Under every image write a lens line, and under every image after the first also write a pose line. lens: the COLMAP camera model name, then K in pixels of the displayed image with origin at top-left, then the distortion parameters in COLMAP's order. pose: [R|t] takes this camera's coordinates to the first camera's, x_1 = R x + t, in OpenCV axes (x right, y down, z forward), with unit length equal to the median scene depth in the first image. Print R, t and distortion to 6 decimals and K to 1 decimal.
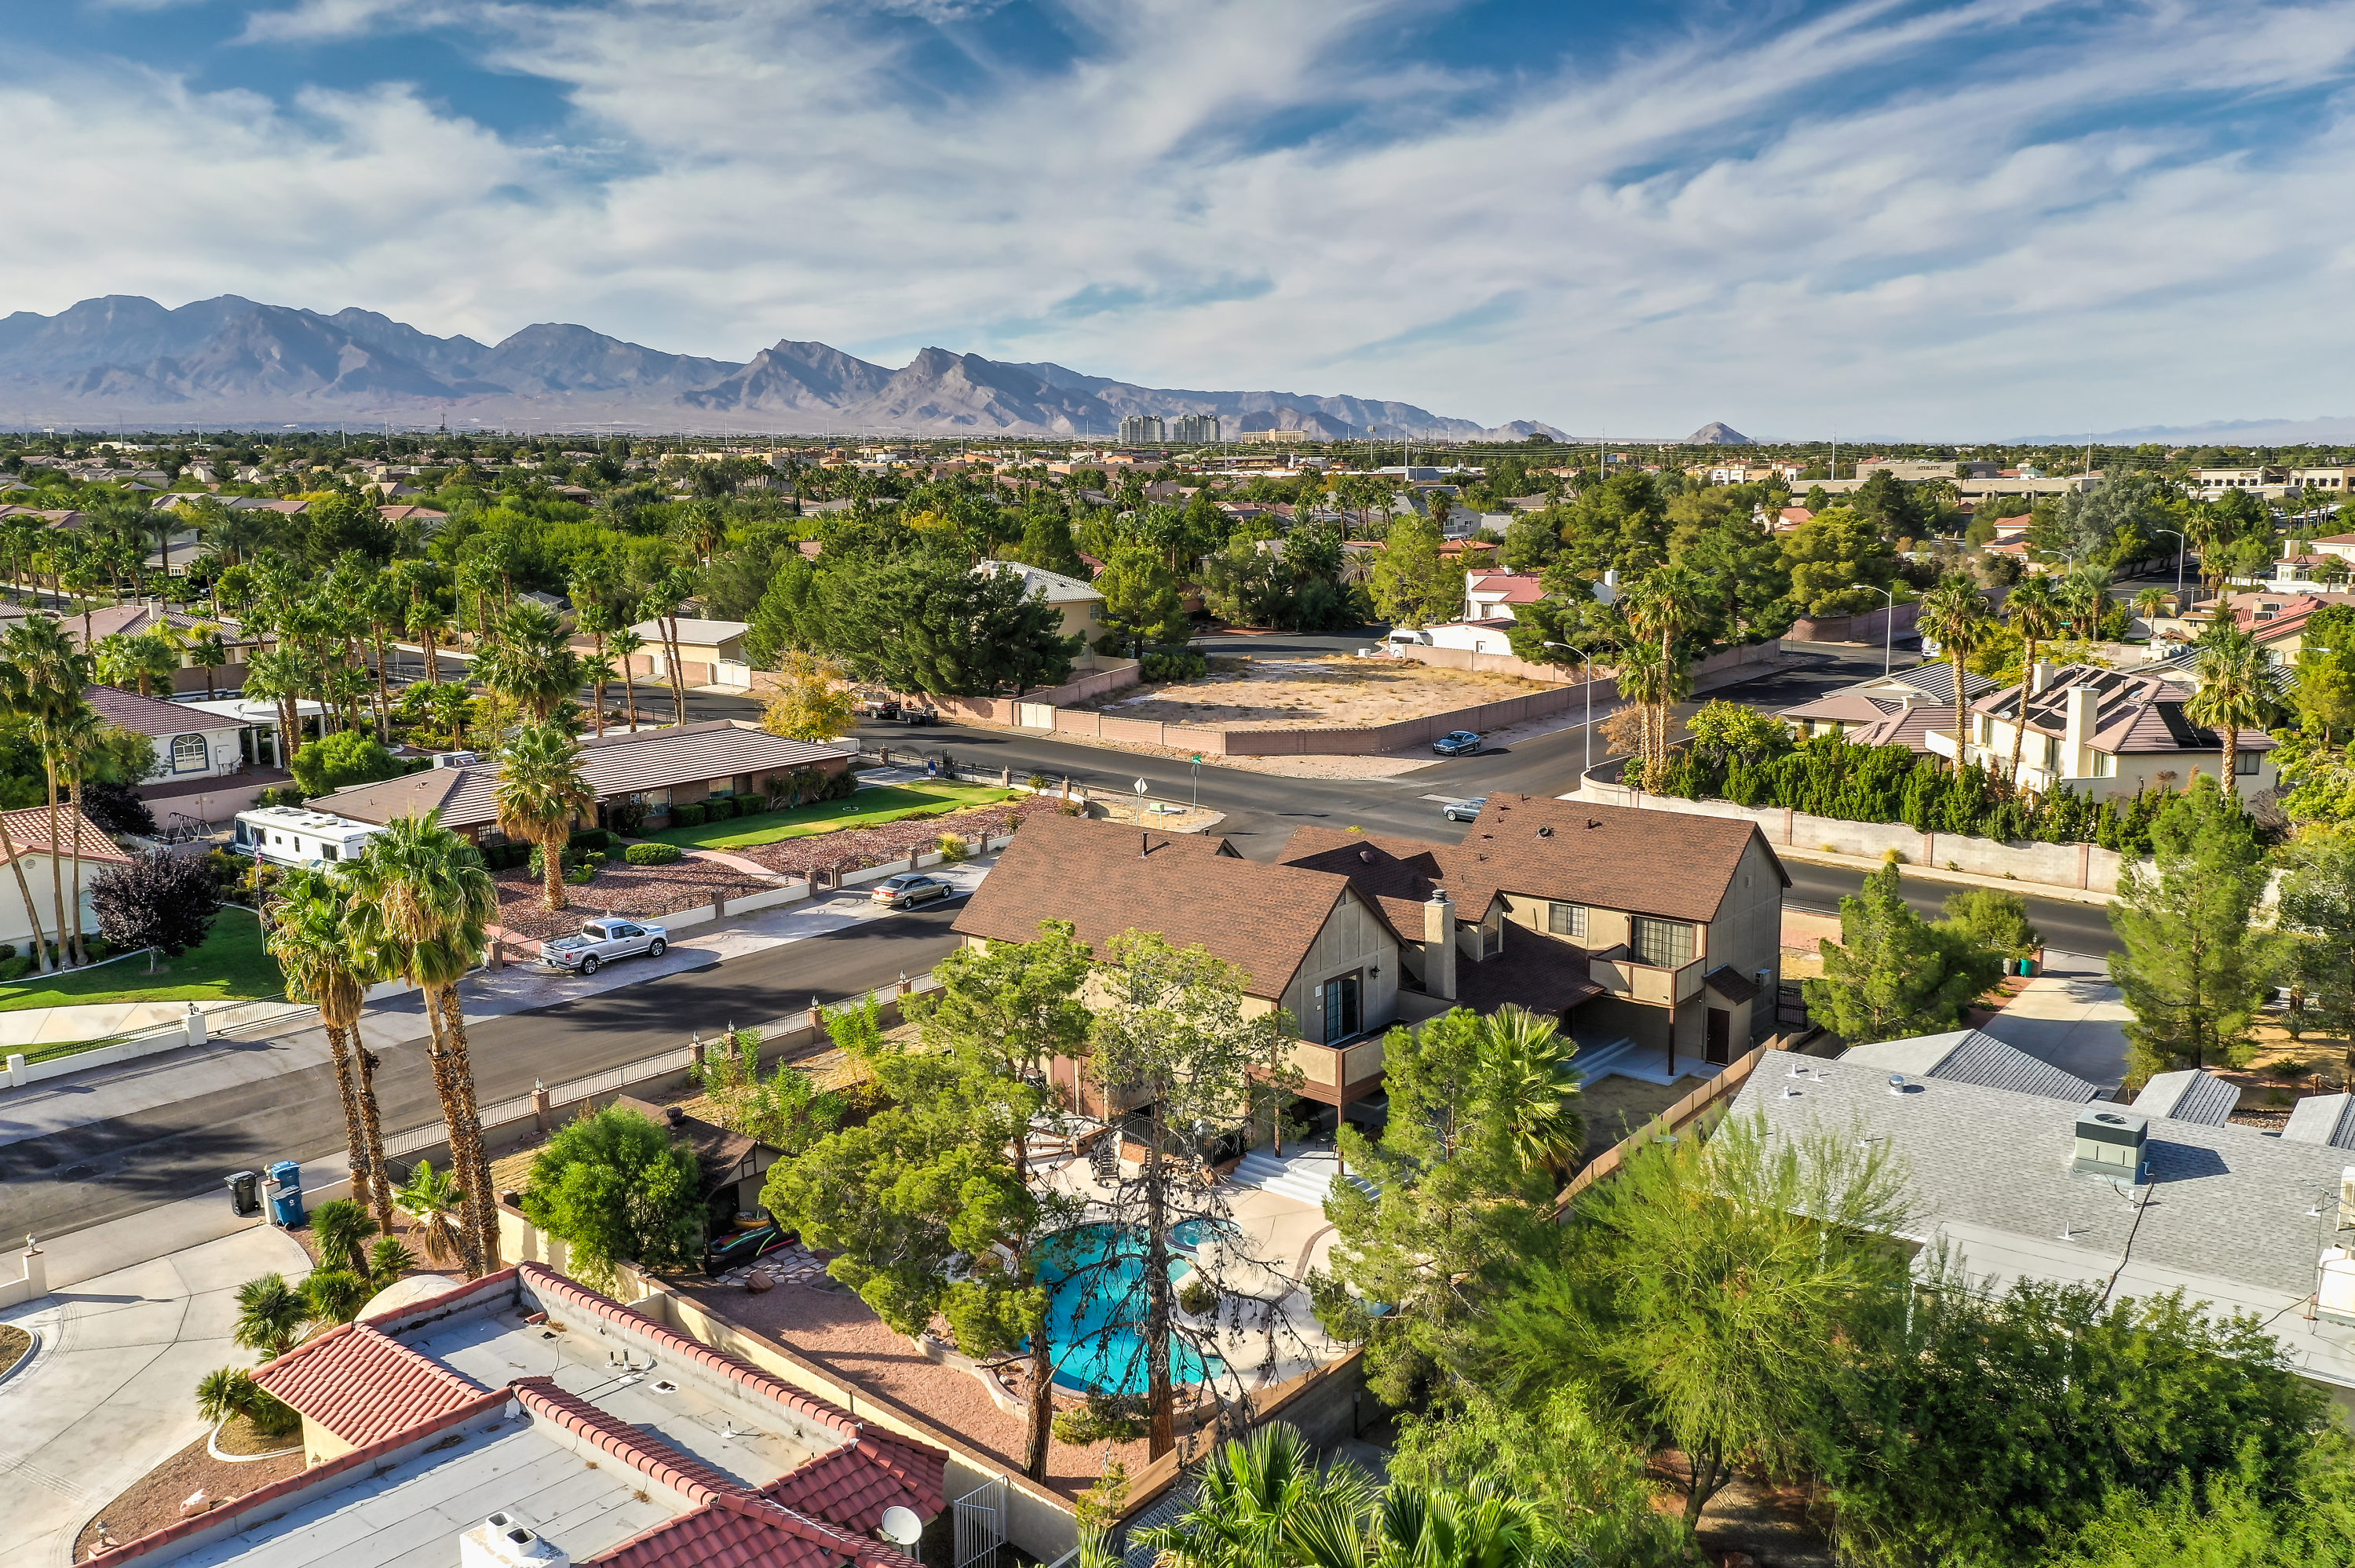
lens RADIAL K [[1893.1, 0, 1175.0], [0, 1893.1, 768.3], [0, 0, 1]] dist [-0.001091, 0.007534]
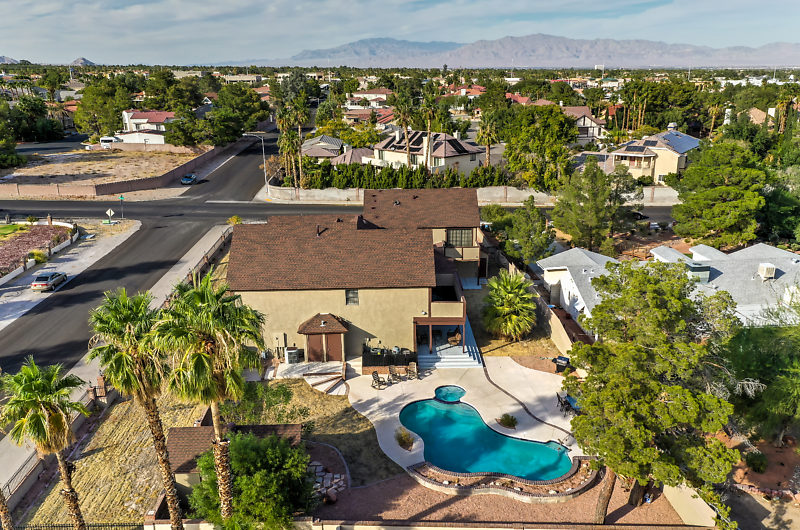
lens RADIAL K [[643.2, 0, 398.0], [0, 643.2, 264.5], [0, 0, 1]] dist [-0.001091, 0.007534]
pose [[0.749338, -0.190465, 0.634205, -0.176492], [0.107593, 0.980035, 0.167199, -0.014040], [-0.653388, -0.057053, 0.754870, 0.172654]]
